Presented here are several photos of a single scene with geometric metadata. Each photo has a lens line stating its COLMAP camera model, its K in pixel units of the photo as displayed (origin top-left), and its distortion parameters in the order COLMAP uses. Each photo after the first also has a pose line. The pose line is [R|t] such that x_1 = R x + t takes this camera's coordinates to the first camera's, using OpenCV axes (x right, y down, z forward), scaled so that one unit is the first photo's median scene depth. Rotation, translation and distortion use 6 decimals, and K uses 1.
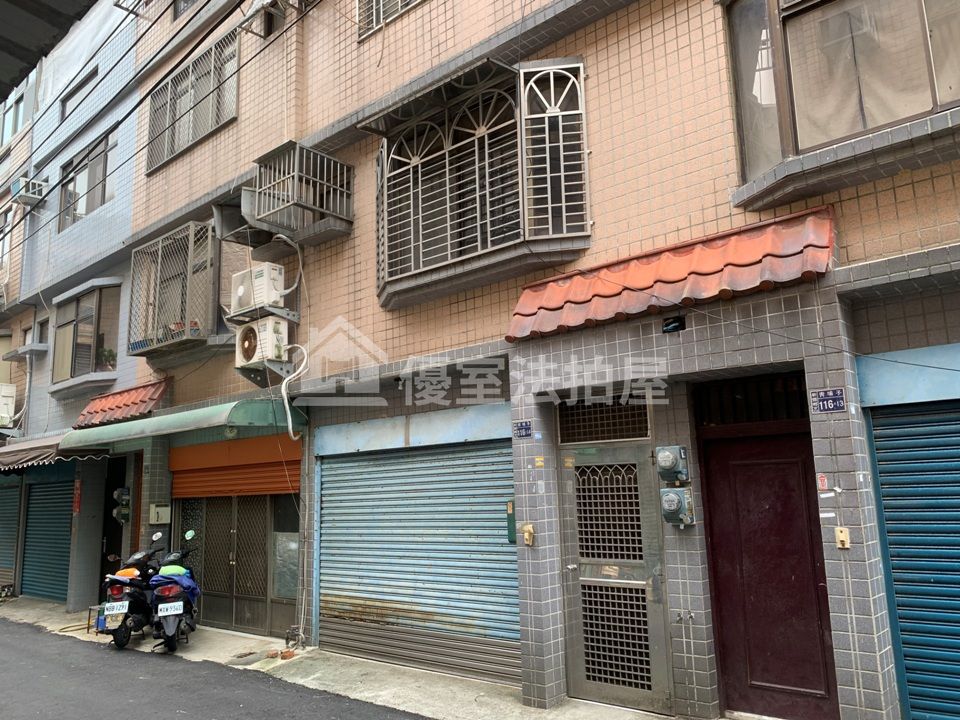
lens RADIAL K [[731.8, 0, 482.1], [0, 731.8, 366.8], [0, 0, 1]] dist [0.099356, -0.207071]
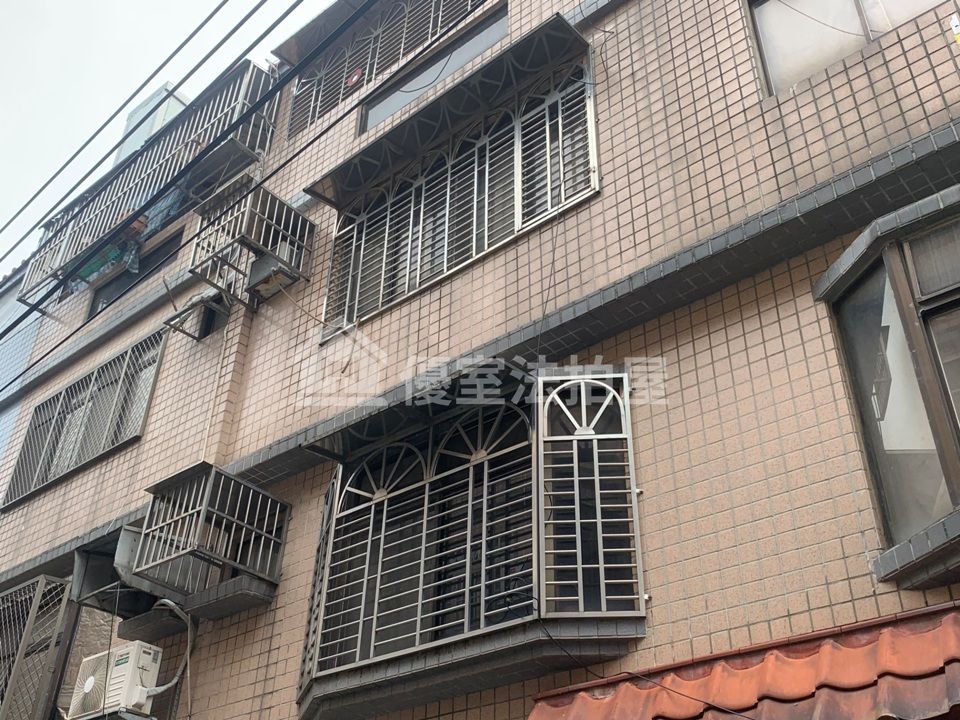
lens RADIAL K [[981.4, 0, 474.4], [0, 981.4, 382.6], [0, 0, 1]] dist [0.135698, -0.335332]
pose [[0.998296, 0.057237, -0.011352, 0.000663], [-0.056742, 0.906817, -0.417687, 0.000532], [-0.013613, 0.417620, 0.908520, 0.135745]]
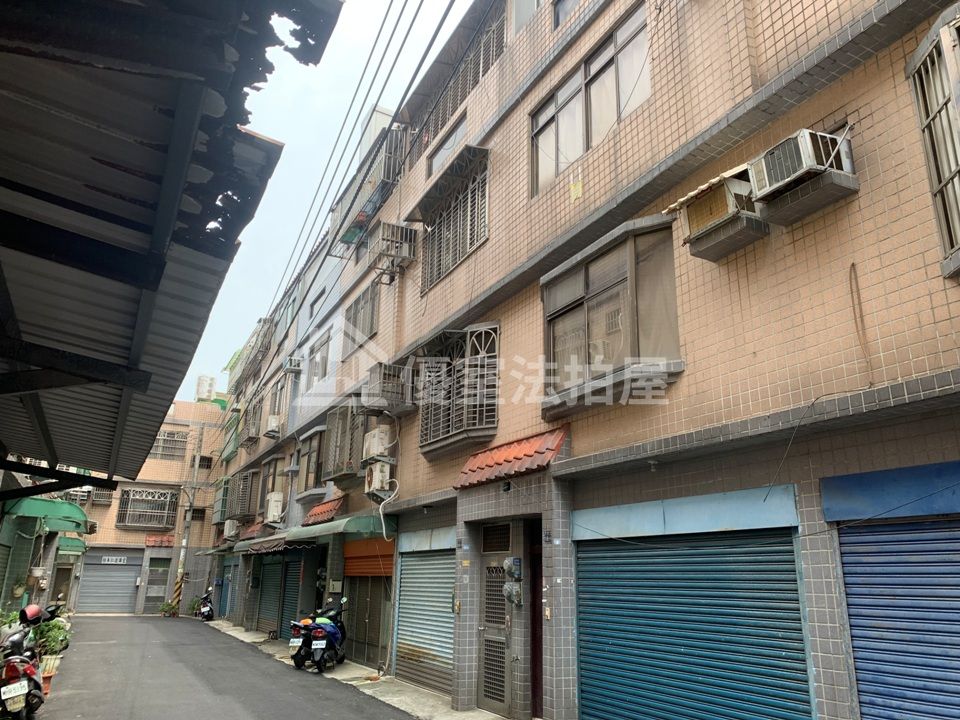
lens RADIAL K [[735.0, 0, 483.0], [0, 735.0, 355.1], [0, 0, 1]] dist [0.100279, -0.211377]
pose [[0.924780, -0.064002, -0.375080, 0.681359], [0.016205, 0.991482, -0.129229, -0.109002], [0.380156, 0.113430, 0.917941, -0.535568]]
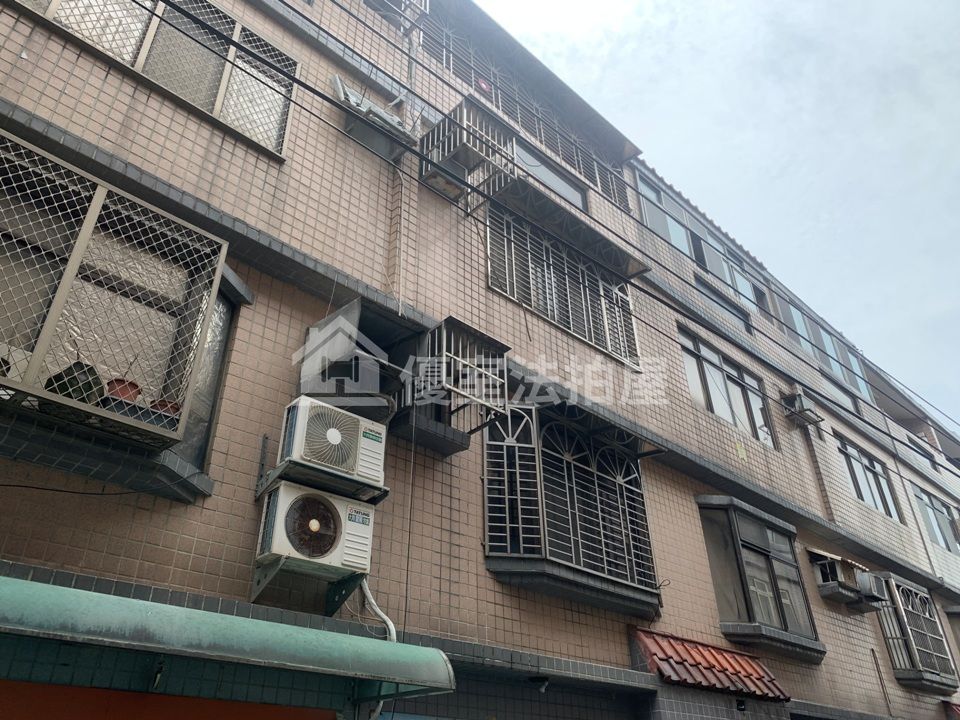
lens RADIAL K [[735.0, 0, 483.0], [0, 735.0, 355.1], [0, 0, 1]] dist [0.100279, -0.211377]
pose [[0.091229, 0.562246, 0.821922, -1.082713], [-0.149990, 0.823707, -0.546818, 0.197306], [-0.984469, -0.073395, 0.159478, 1.003874]]
